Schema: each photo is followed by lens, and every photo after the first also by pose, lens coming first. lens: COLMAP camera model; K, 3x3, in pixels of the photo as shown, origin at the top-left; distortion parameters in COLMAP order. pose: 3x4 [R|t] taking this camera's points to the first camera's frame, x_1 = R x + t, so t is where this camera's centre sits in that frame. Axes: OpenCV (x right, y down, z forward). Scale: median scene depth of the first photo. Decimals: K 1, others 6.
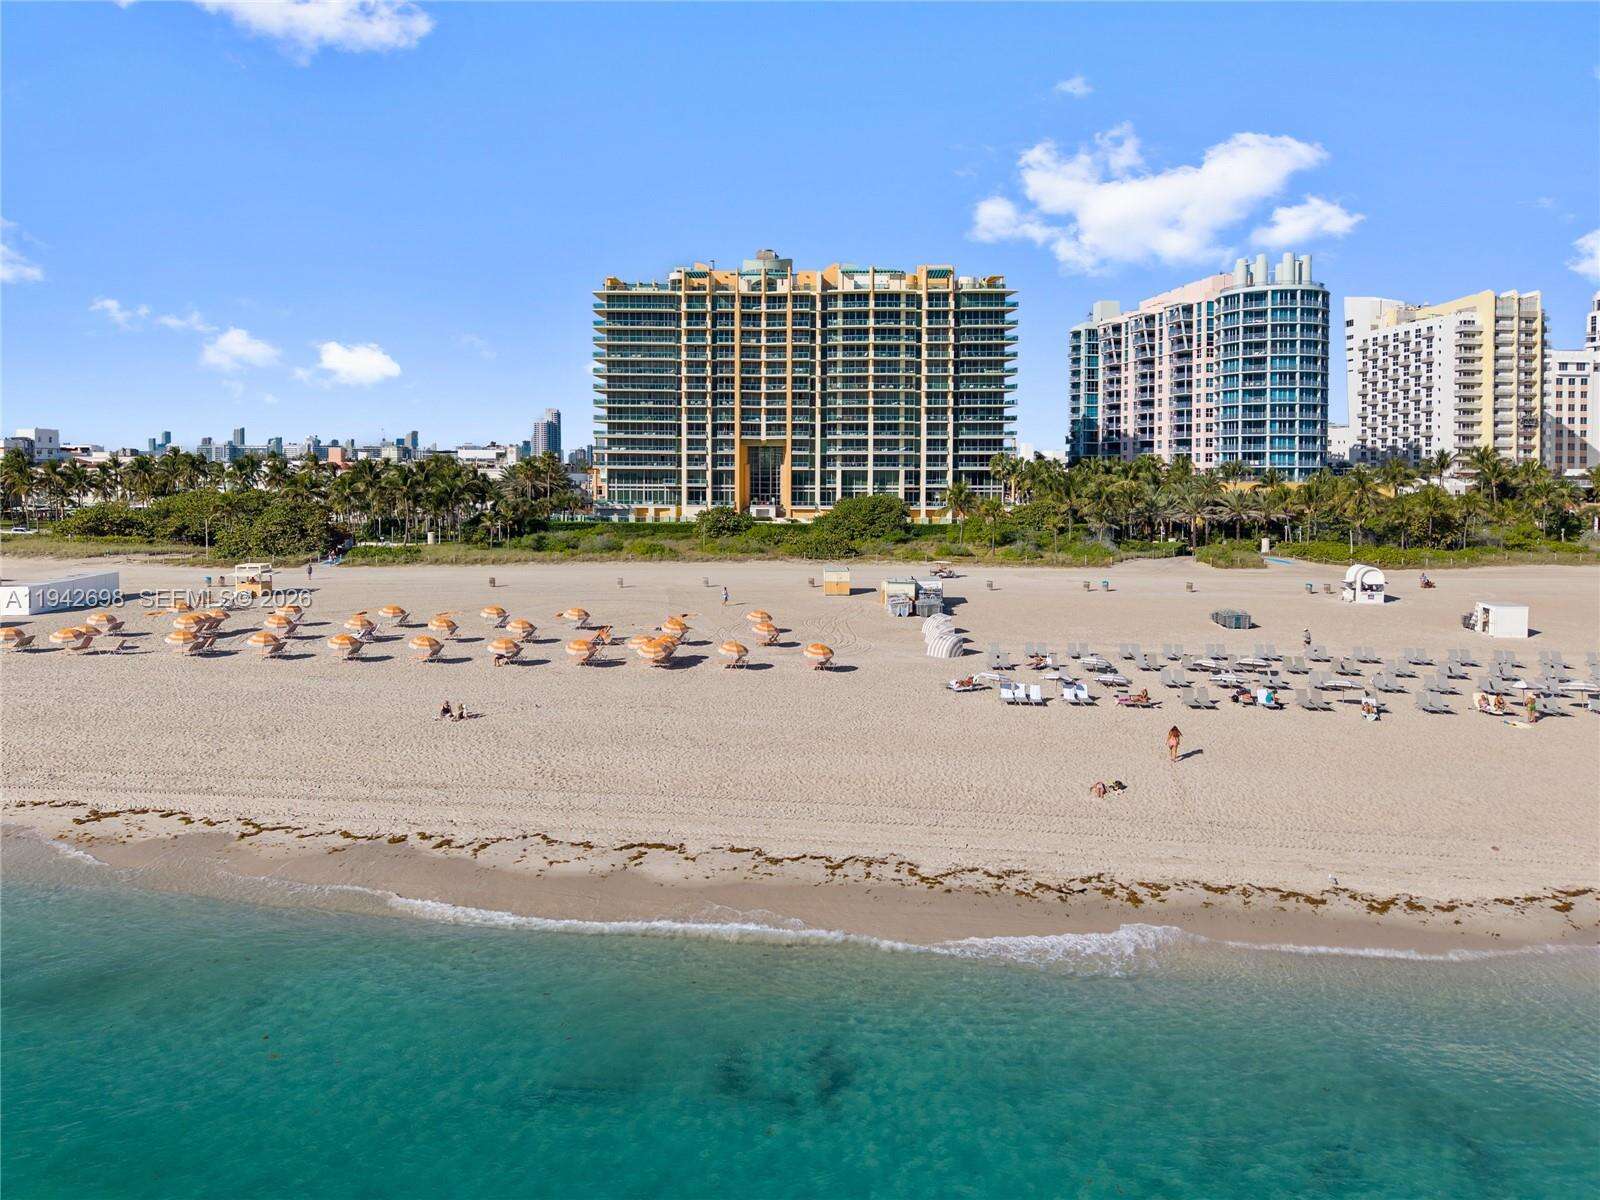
lens RADIAL K [[1109.9, 0, 779.9], [0, 1109.9, 508.1], [0, 0, 1]] dist [-0.003663, 0.004841]
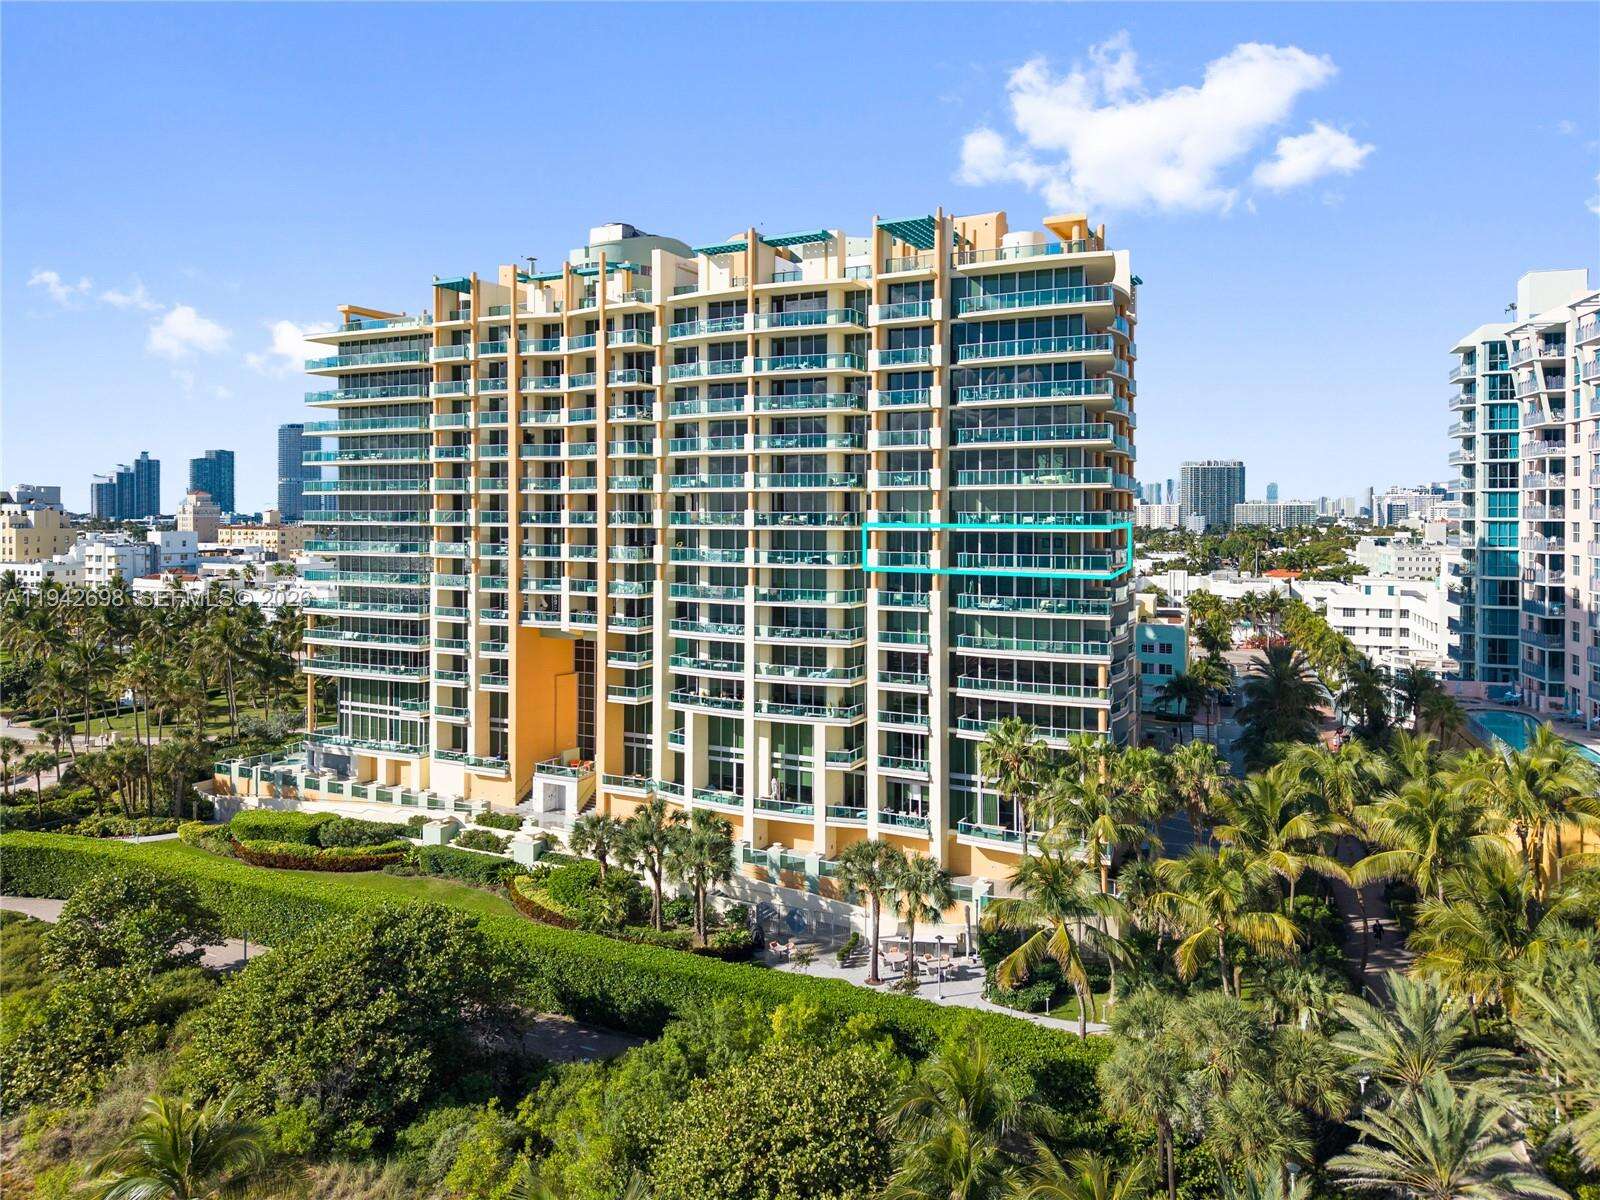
lens RADIAL K [[1135.7, 0, 806.2], [0, 1135.7, 534.8], [0, 0, 1]] dist [-0.000220, -0.002220]
pose [[0.911263, 0.005746, -0.411784, 0.270415], [-0.011753, 0.999858, -0.012058, -0.097312], [0.411657, 0.015828, 0.911202, 0.610723]]
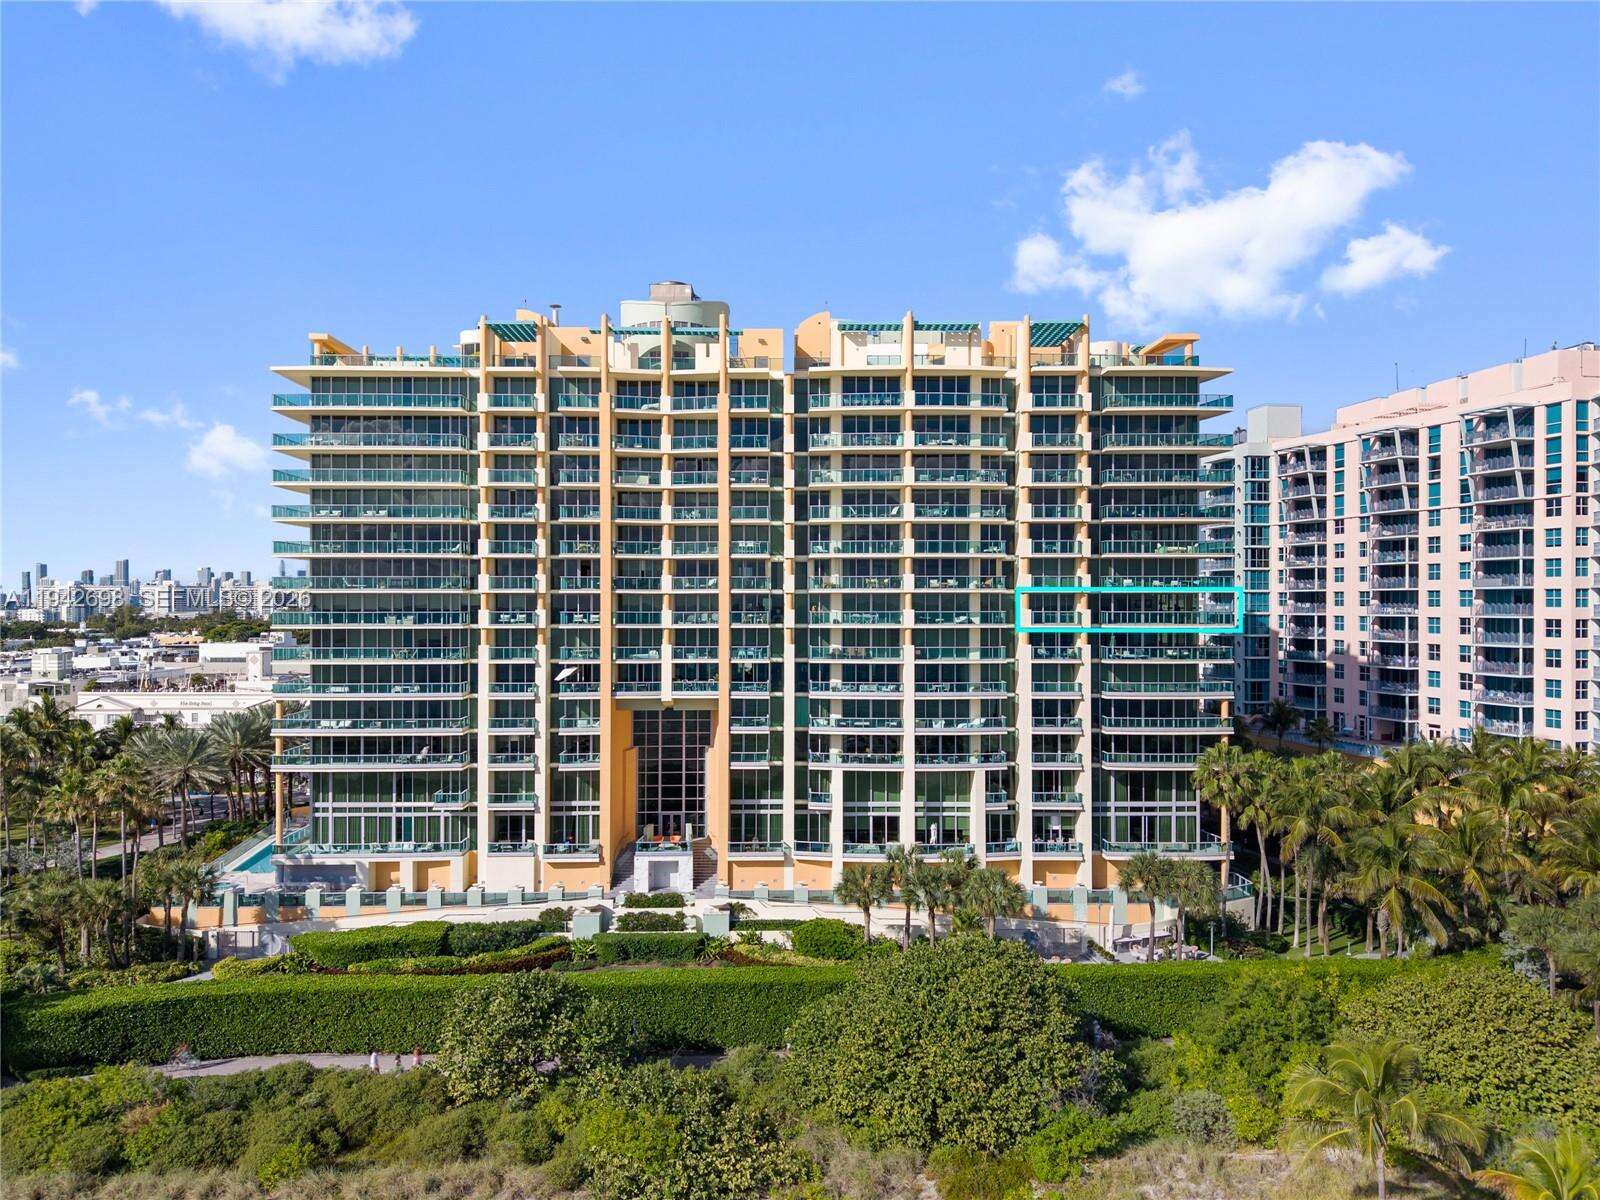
lens RADIAL K [[1142.4, 0, 800.0], [0, 1142.4, 600.0], [0, 0, 1]] dist [0.015304, -0.001779]
pose [[0.997412, -0.004247, 0.071775, 0.005905], [0.006836, 0.999333, -0.035863, -0.085409], [-0.071575, 0.036261, 0.996776, 0.538780]]
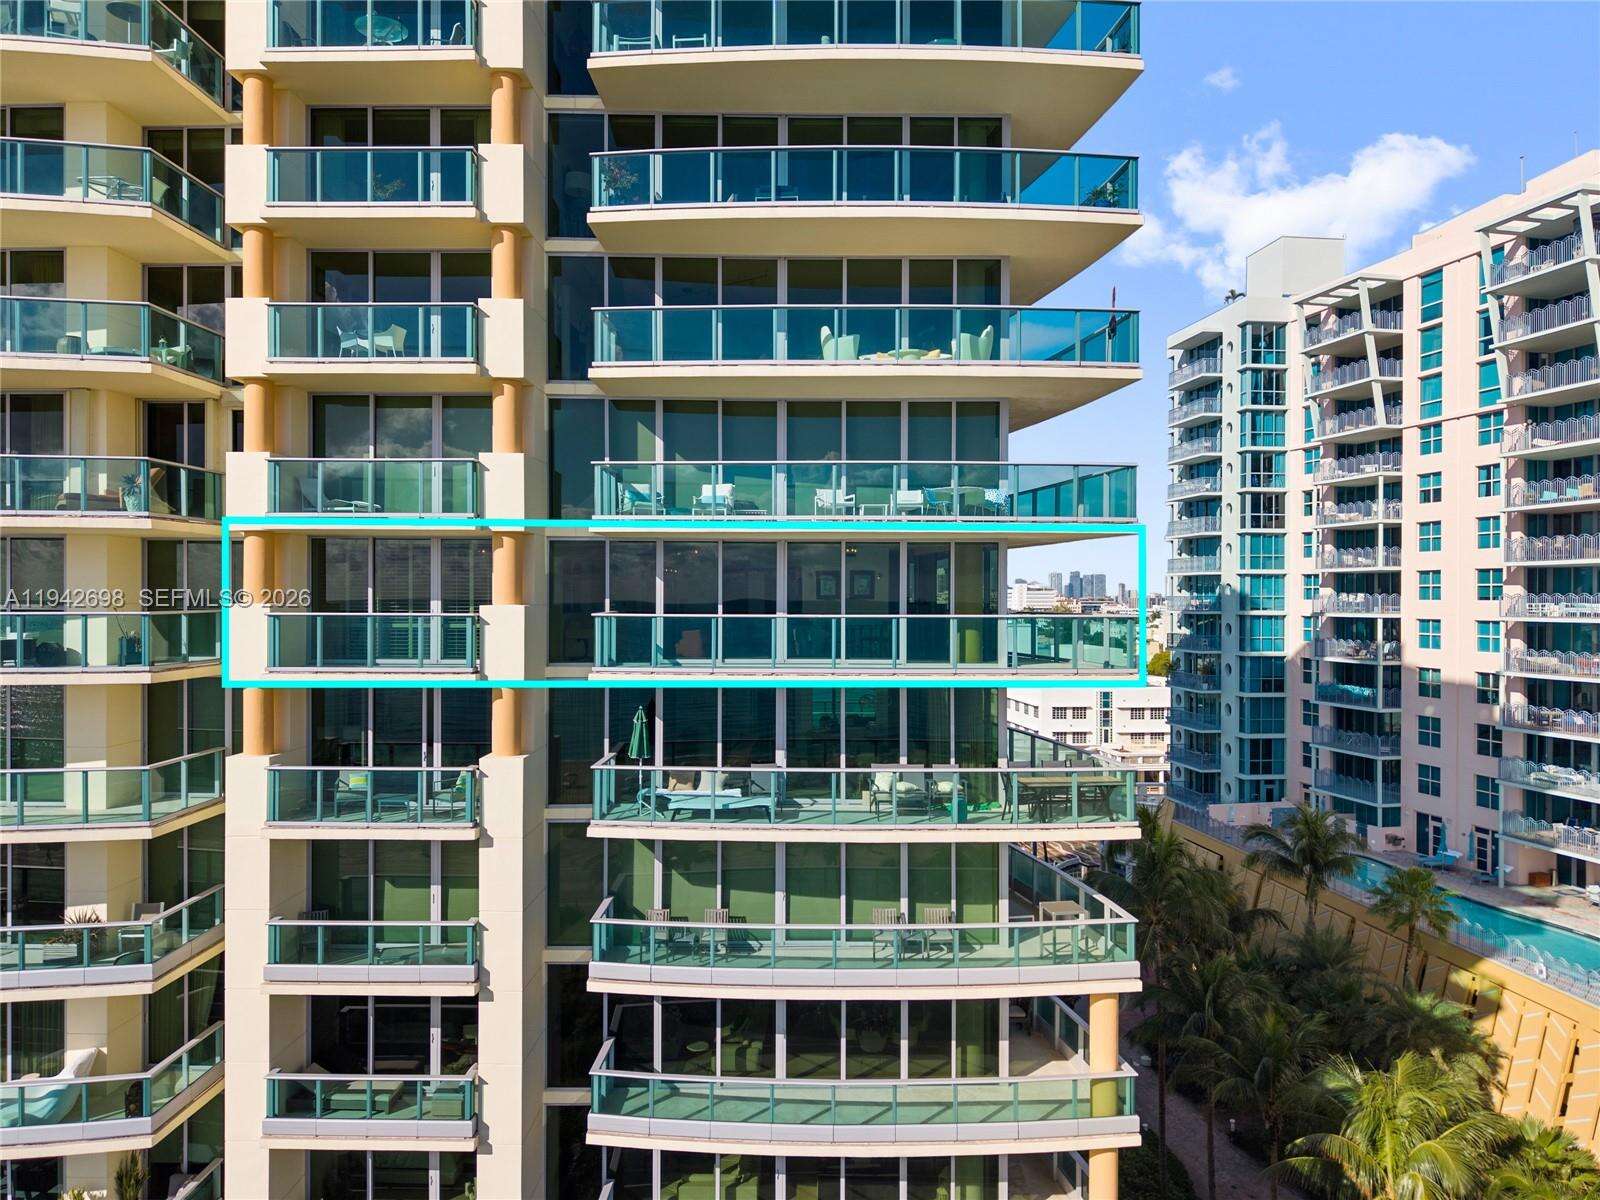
lens RADIAL K [[1069.1, 0, 781.3], [0, 1069.1, 597.0], [0, 0, 1]] dist [0.002924, -0.003981]
pose [[0.999619, -0.002124, 0.027529, 0.173888], [0.003069, 0.999406, -0.034331, -0.094466], [-0.027440, 0.034402, 0.999031, 0.883646]]
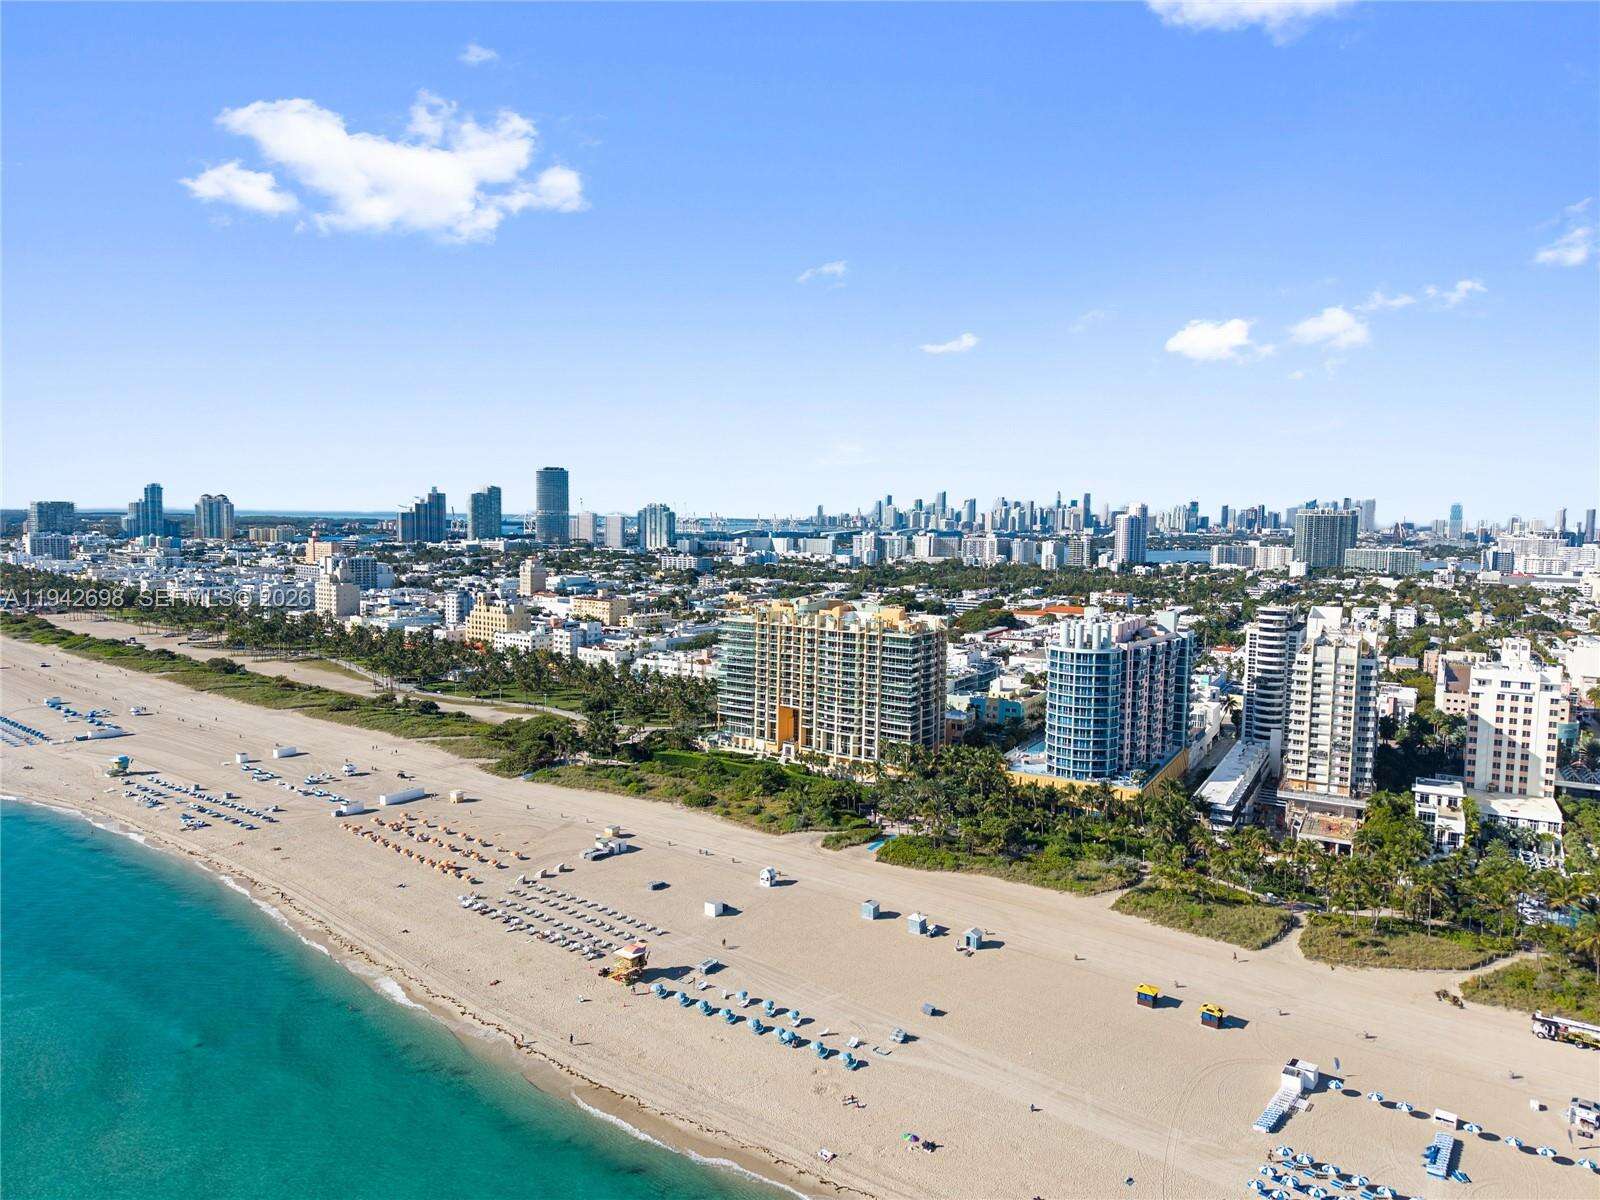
lens RADIAL K [[1110.3, 0, 776.2], [0, 1110.3, 612.5], [0, 0, 1]] dist [0.018872, 0.002856]
pose [[0.822983, 0.063427, -0.564514, 0.954569], [-0.030476, 0.997246, 0.067617, -0.331643], [0.567248, -0.038444, 0.822649, -0.462886]]
